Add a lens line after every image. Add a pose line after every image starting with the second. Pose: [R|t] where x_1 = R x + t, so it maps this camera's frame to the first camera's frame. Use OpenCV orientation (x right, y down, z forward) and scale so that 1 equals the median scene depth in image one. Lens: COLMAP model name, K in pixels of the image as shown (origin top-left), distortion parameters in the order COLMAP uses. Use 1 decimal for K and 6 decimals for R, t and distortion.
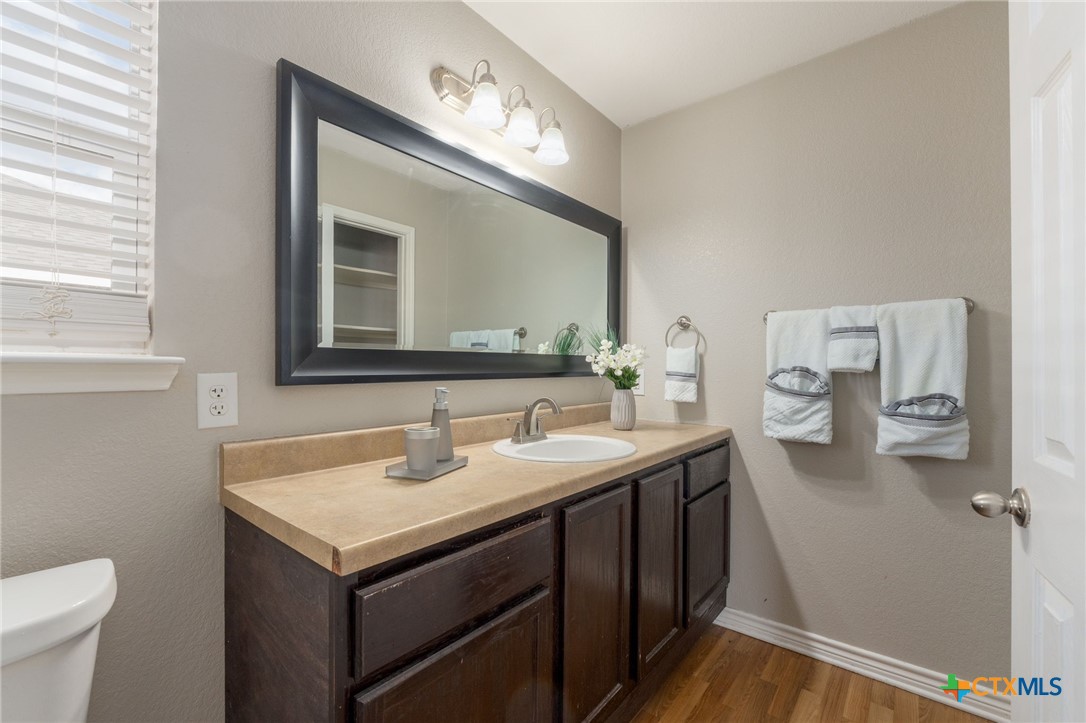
lens RADIAL K [[455.5, 0, 541.9], [0, 455.5, 365.5], [0, 0, 1]] dist [-0.001846, -0.000192]
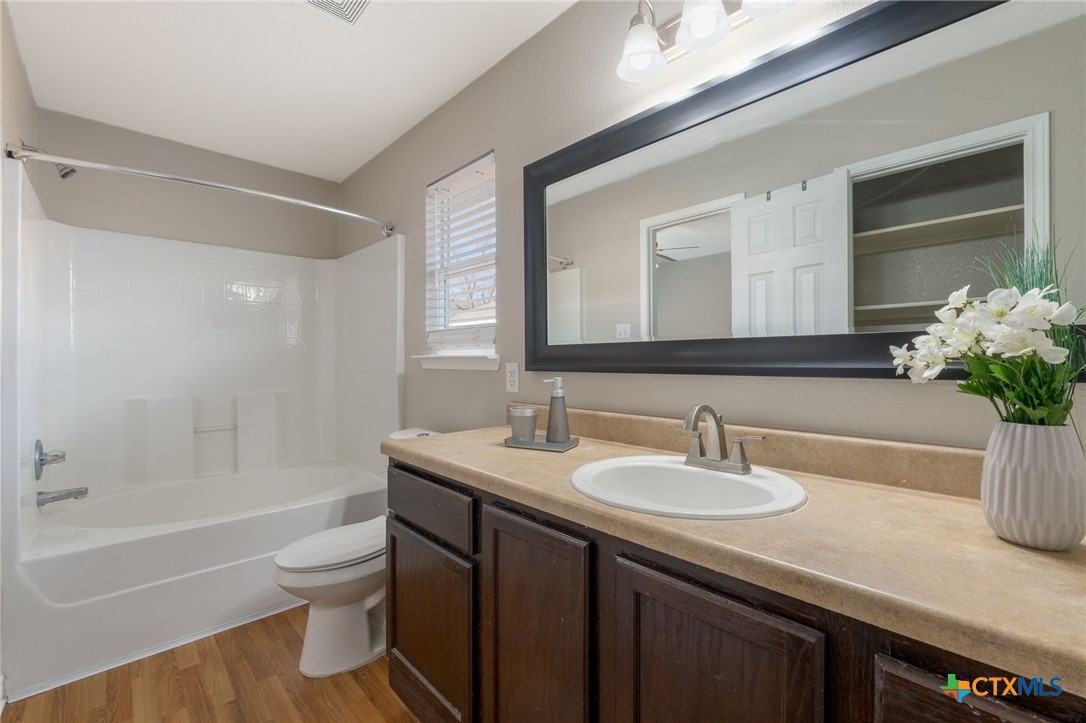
lens RADIAL K [[461.0, 0, 542.0], [0, 461.0, 360.1], [0, 0, 1]] dist [-0.001598, -0.000076]
pose [[-0.119817, 0.001761, -0.992794, 0.888763], [0.006709, 0.999977, 0.000964, 0.003996], [0.992773, -0.006545, -0.119826, 1.075049]]
